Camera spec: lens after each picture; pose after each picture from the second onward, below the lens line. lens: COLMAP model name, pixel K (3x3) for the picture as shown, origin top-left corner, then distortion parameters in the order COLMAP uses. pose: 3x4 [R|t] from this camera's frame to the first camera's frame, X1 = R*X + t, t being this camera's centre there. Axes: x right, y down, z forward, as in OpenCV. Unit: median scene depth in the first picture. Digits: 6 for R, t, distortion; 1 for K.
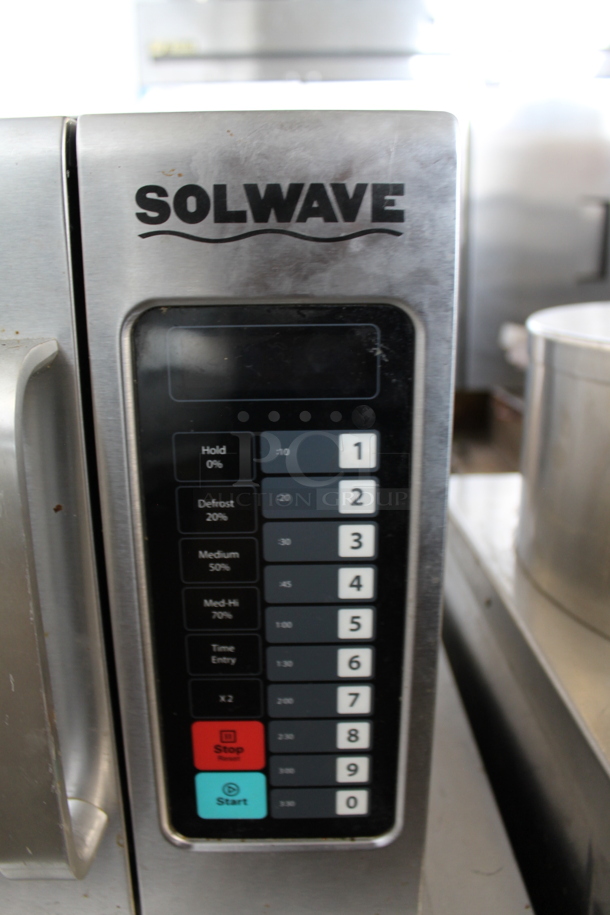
lens RADIAL K [[766.4, 0, 306.6], [0, 766.4, 455.9], [0, 0, 1]] dist [-0.122739, 0.006932]
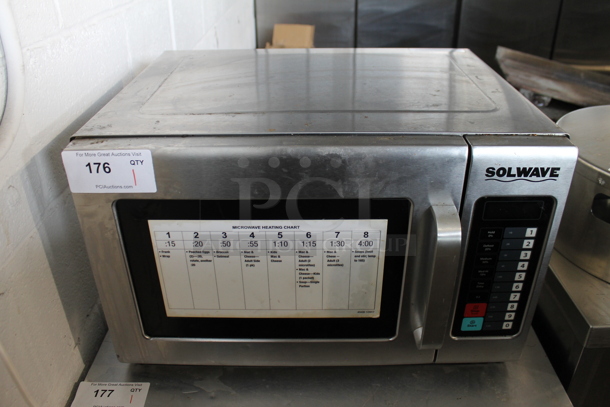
lens RADIAL K [[510.9, 0, 306.1], [0, 510.9, 203.7], [0, 0, 1]] dist [-0.122739, 0.006932]
pose [[0.999676, 0.005184, -0.024938, -0.995187], [0.000825, 0.971966, 0.235121, -0.735750], [0.025458, -0.235065, 0.971646, -1.316782]]
